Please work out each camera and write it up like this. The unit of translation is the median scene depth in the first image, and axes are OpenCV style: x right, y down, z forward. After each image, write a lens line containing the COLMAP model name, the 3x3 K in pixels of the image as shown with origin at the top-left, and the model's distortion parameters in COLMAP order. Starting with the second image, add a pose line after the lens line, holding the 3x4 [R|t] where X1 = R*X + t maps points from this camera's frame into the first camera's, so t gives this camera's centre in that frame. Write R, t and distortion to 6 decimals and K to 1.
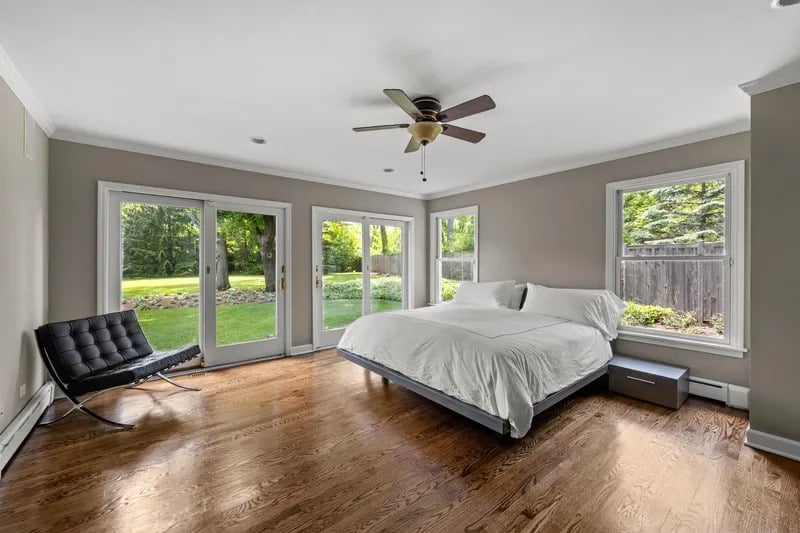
lens RADIAL K [[315.9, 0, 395.7], [0, 315.9, 266.2], [0, 0, 1]] dist [0.000618, -0.000697]
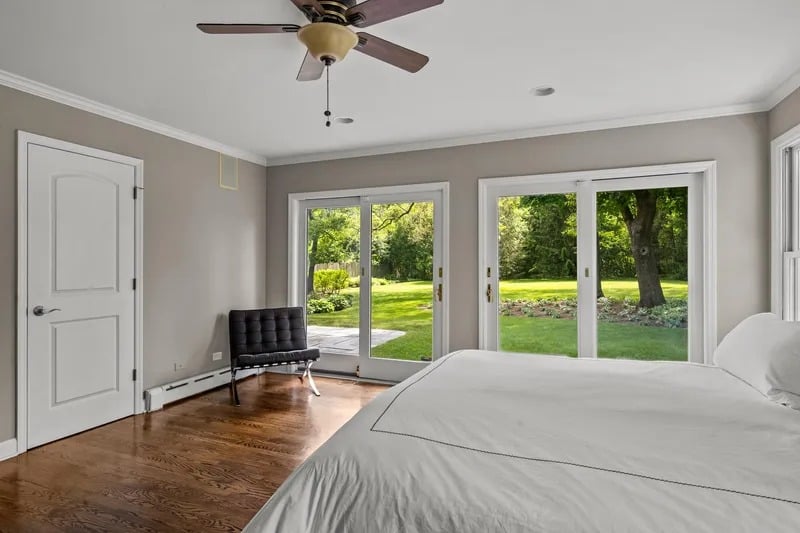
lens RADIAL K [[440.4, 0, 397.7], [0, 440.4, 266.3], [0, 0, 1]] dist [0.003229, -0.000501]
pose [[0.499694, 0.003493, -0.866195, 0.398097], [-0.003958, 0.999991, 0.001749, -0.003882], [0.866193, 0.002555, 0.499703, 0.320901]]
